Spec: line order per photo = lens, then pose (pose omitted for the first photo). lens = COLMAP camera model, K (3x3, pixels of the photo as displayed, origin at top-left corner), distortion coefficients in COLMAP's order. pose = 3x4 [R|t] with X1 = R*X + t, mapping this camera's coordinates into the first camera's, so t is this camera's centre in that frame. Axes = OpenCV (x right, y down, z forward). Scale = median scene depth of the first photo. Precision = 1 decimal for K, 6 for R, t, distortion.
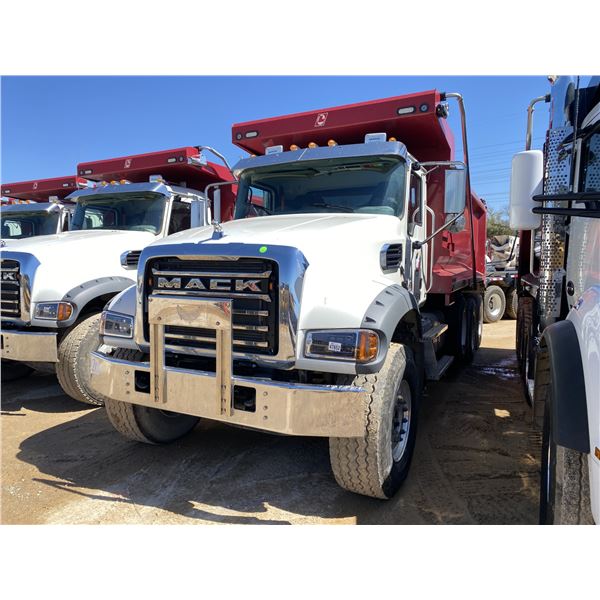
lens RADIAL K [[463.8, 0, 300.2], [0, 463.8, 300.1], [0, 0, 1]] dist [0.105932, -0.031361]
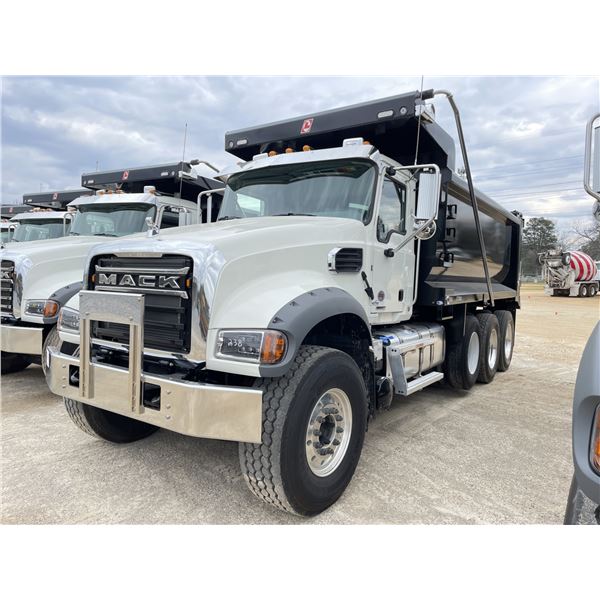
lens RADIAL K [[463.8, 0, 290.3], [0, 463.8, 294.7], [0, 0, 1]] dist [0.105932, -0.031361]
pose [[0.988290, 0.033904, -0.148775, 0.279850], [-0.040873, 0.998194, -0.044034, 0.028000], [0.147014, 0.049599, 0.987890, 0.054473]]
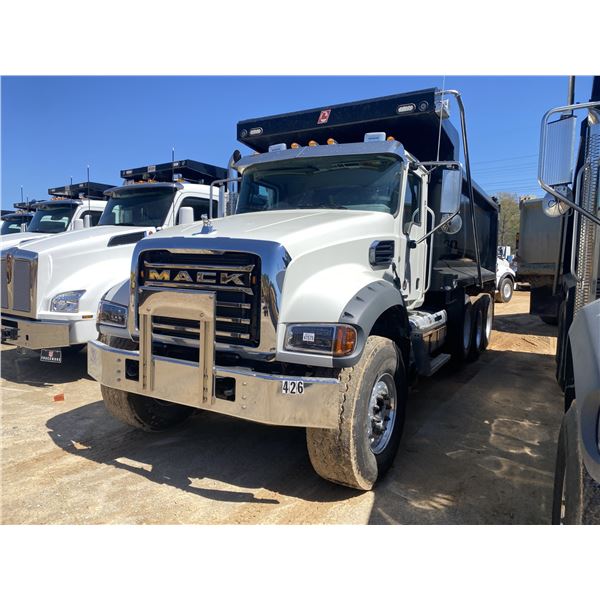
lens RADIAL K [[463.8, 0, 307.6], [0, 463.8, 299.1], [0, 0, 1]] dist [0.105932, -0.031361]
pose [[0.998920, 0.021776, -0.041051, 0.092645], [-0.021700, 0.999762, 0.002296, 0.007375], [0.041091, -0.001402, 0.999154, -0.020883]]
